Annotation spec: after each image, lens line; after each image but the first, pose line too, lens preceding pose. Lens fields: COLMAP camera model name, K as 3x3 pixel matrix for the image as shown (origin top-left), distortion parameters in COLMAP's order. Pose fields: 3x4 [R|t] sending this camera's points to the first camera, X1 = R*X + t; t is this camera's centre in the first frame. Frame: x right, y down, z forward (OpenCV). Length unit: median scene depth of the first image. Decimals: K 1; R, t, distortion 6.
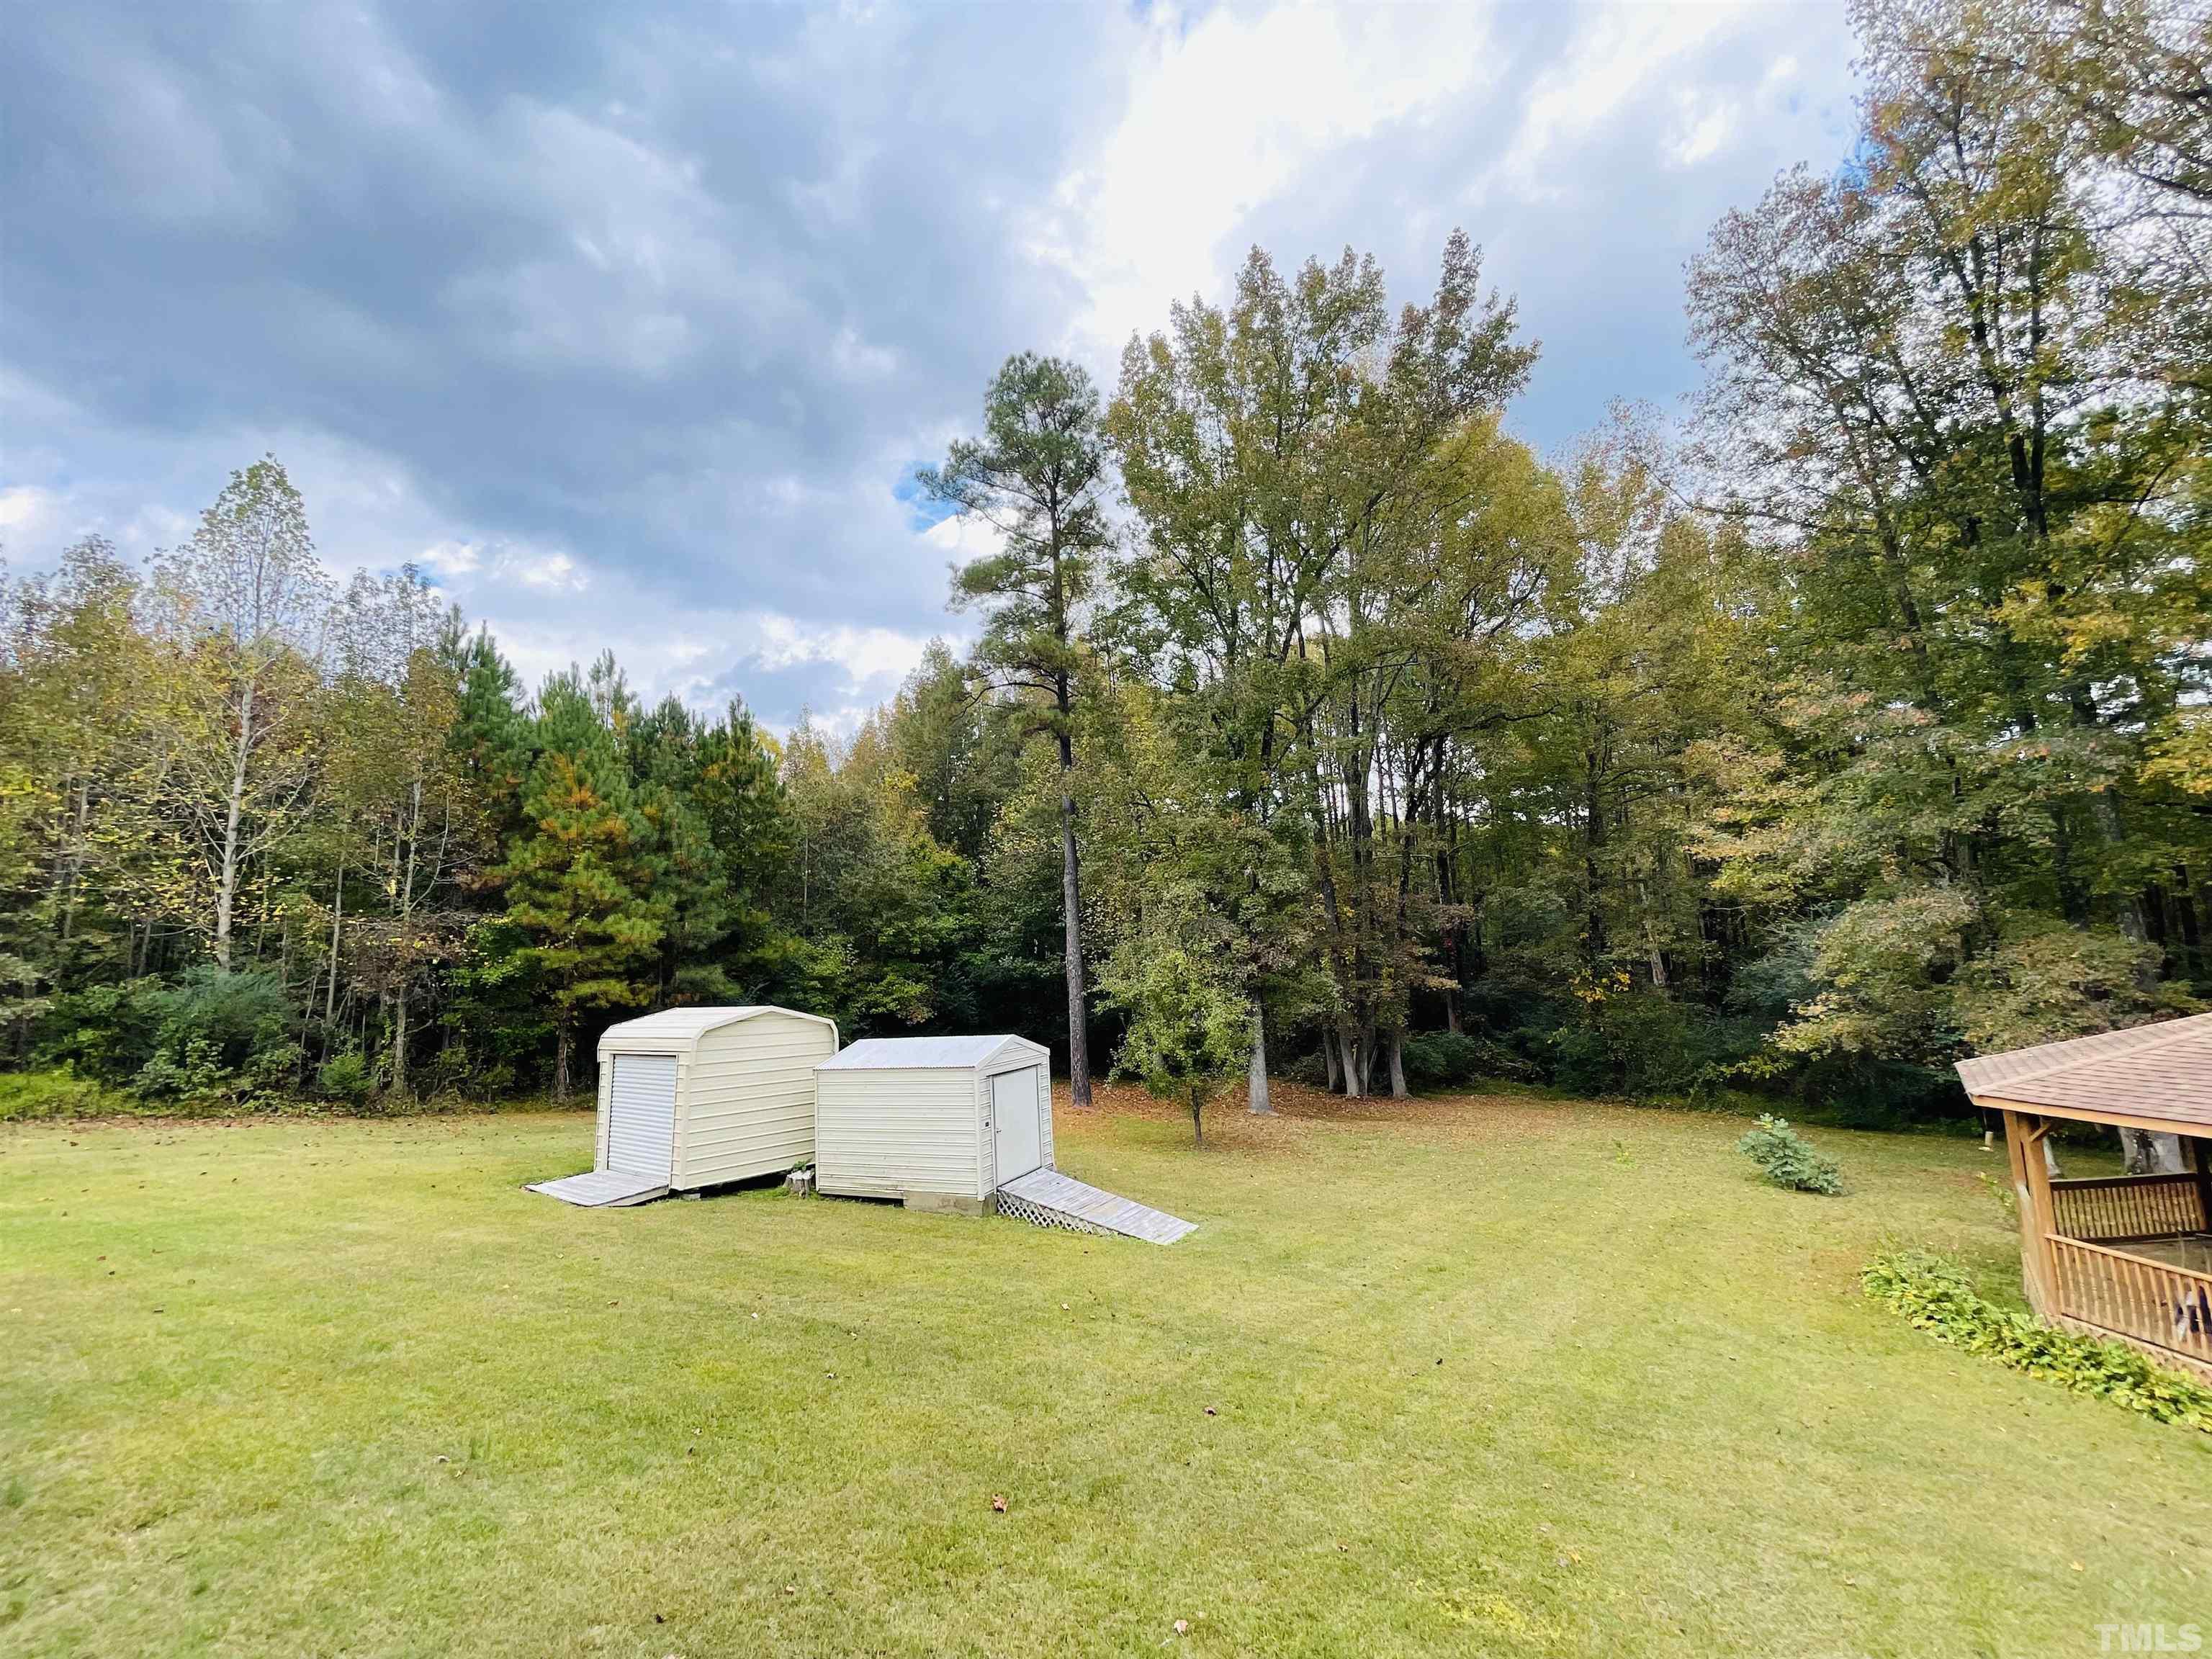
lens RADIAL K [[883.7, 0, 1102.4], [0, 883.7, 835.1], [0, 0, 1]] dist [0.014606, -0.013406]
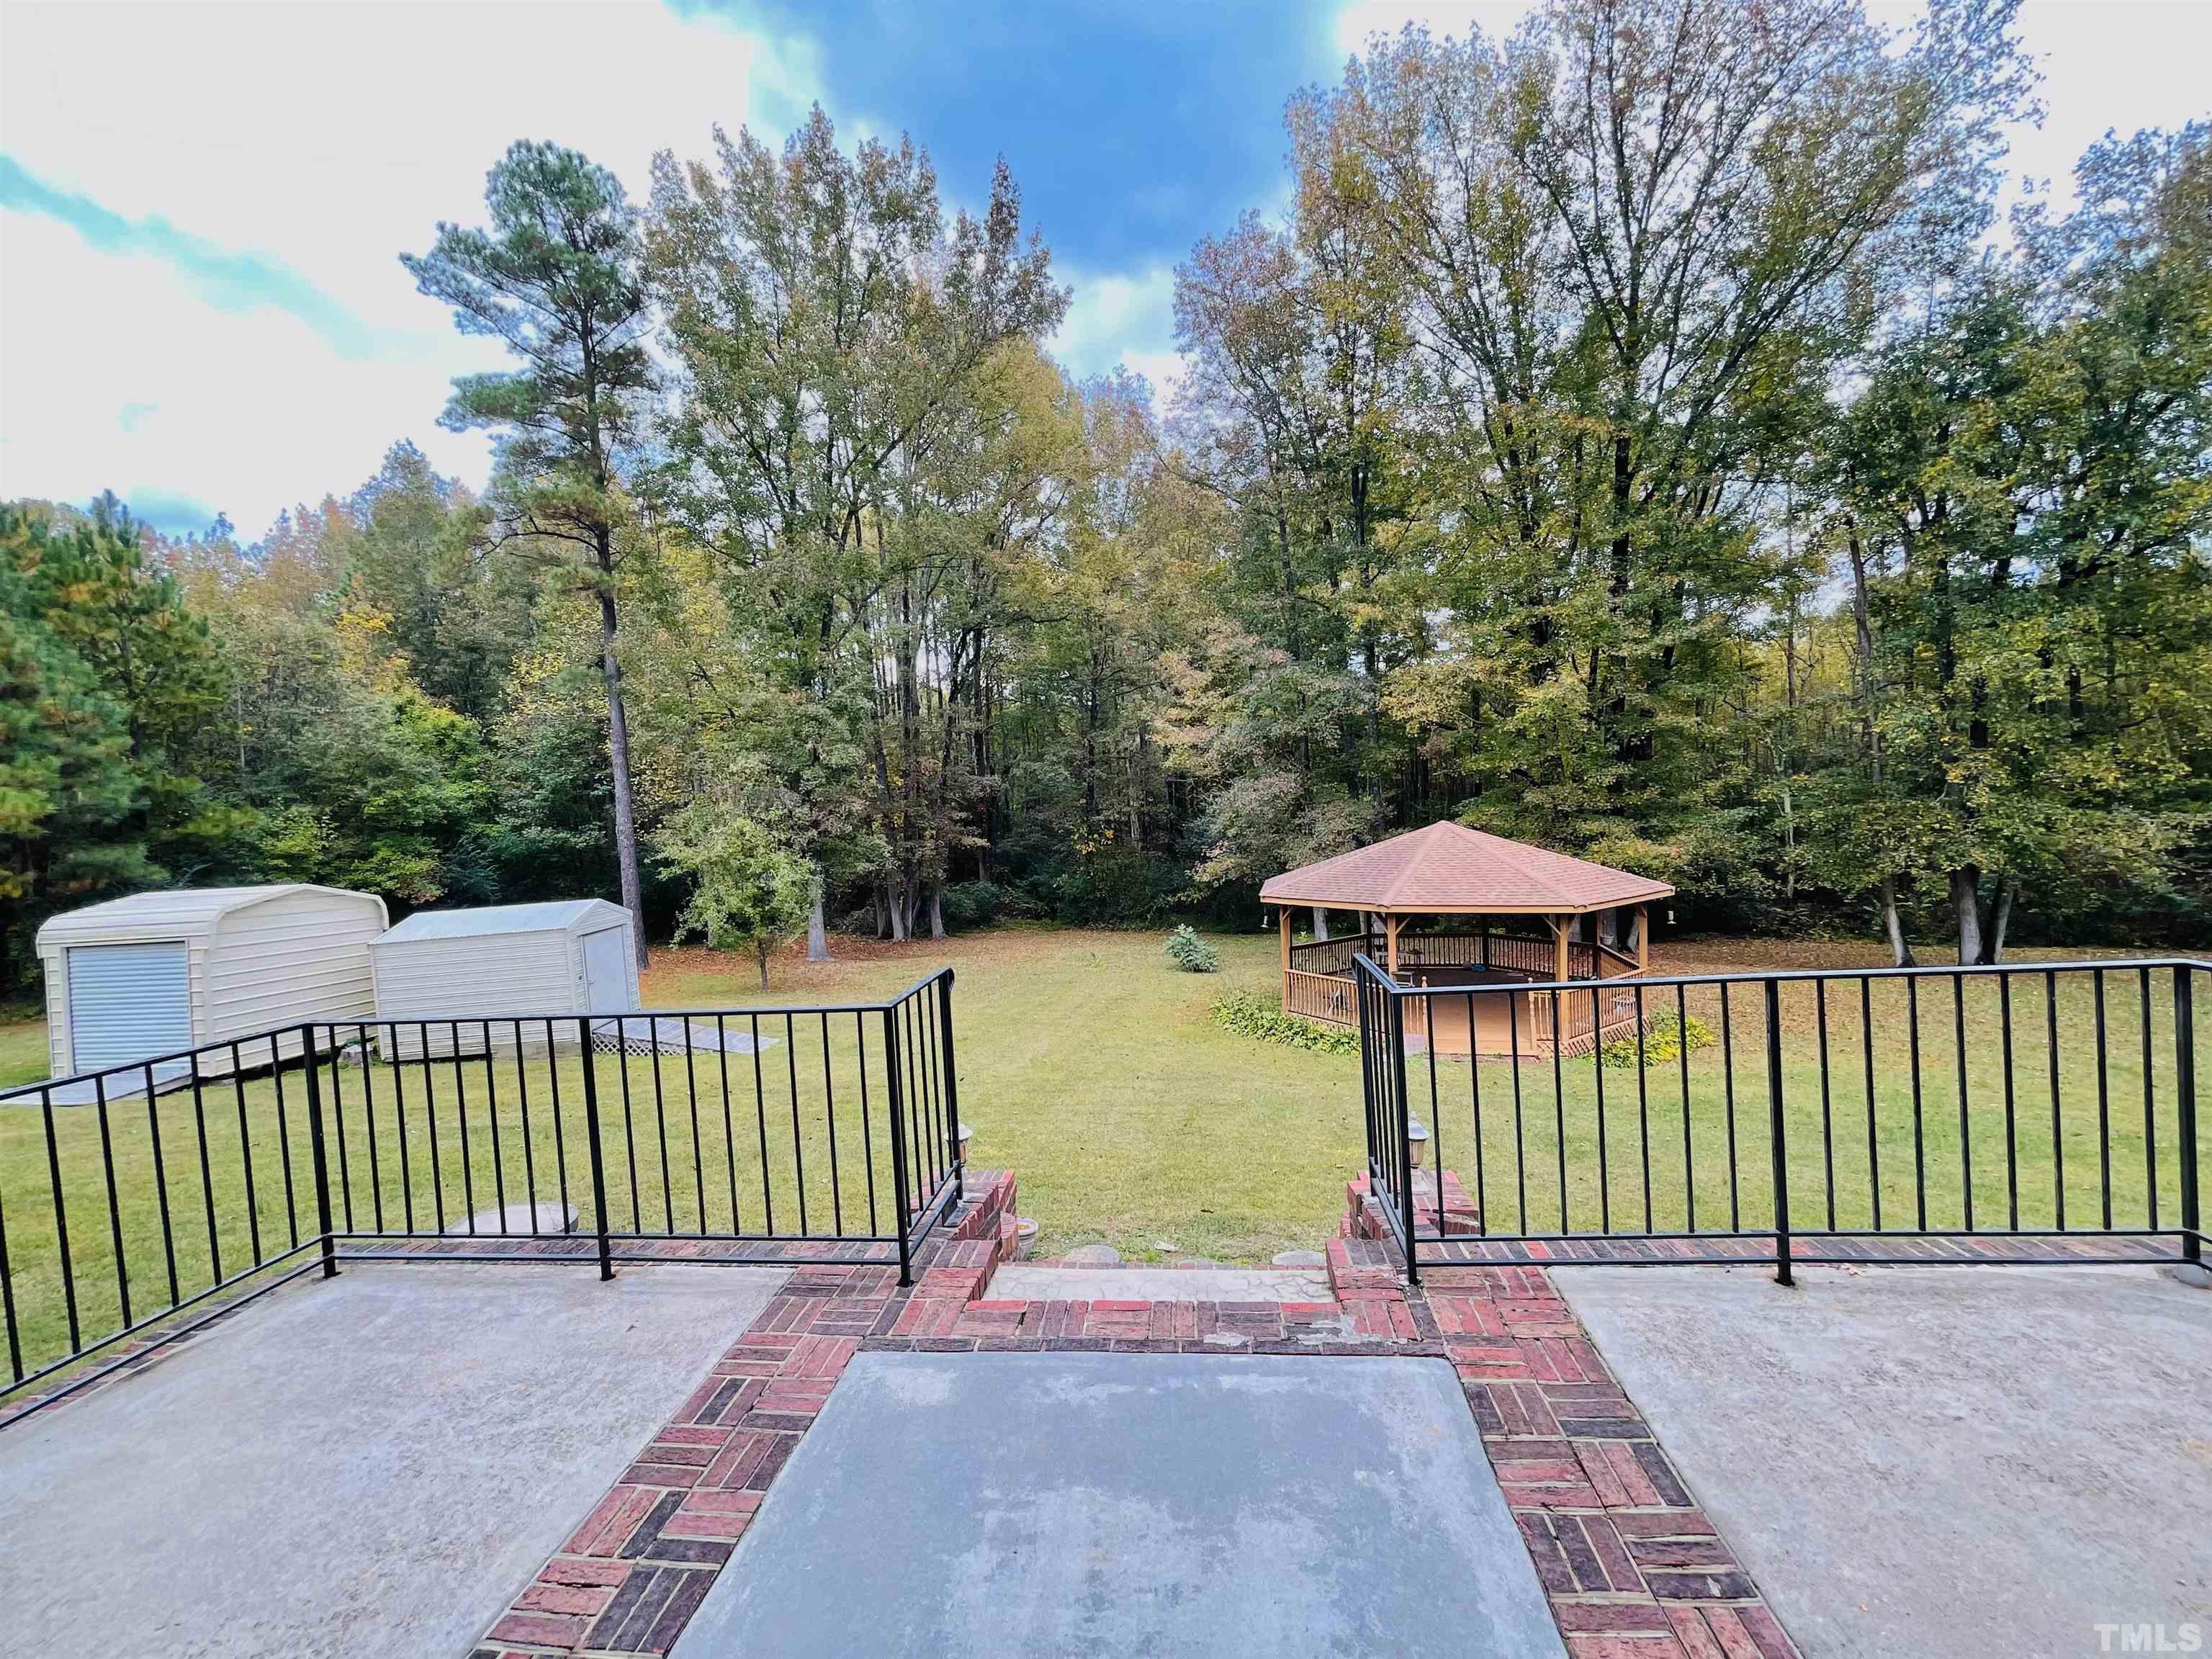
lens RADIAL K [[883.7, 0, 1102.4], [0, 883.7, 835.1], [0, 0, 1]] dist [0.014606, -0.013406]
pose [[0.875862, -0.023842, 0.481972, -0.041350], [-0.050072, 0.988897, 0.139913, -0.018063], [-0.479956, -0.146678, 0.864944, -0.116751]]
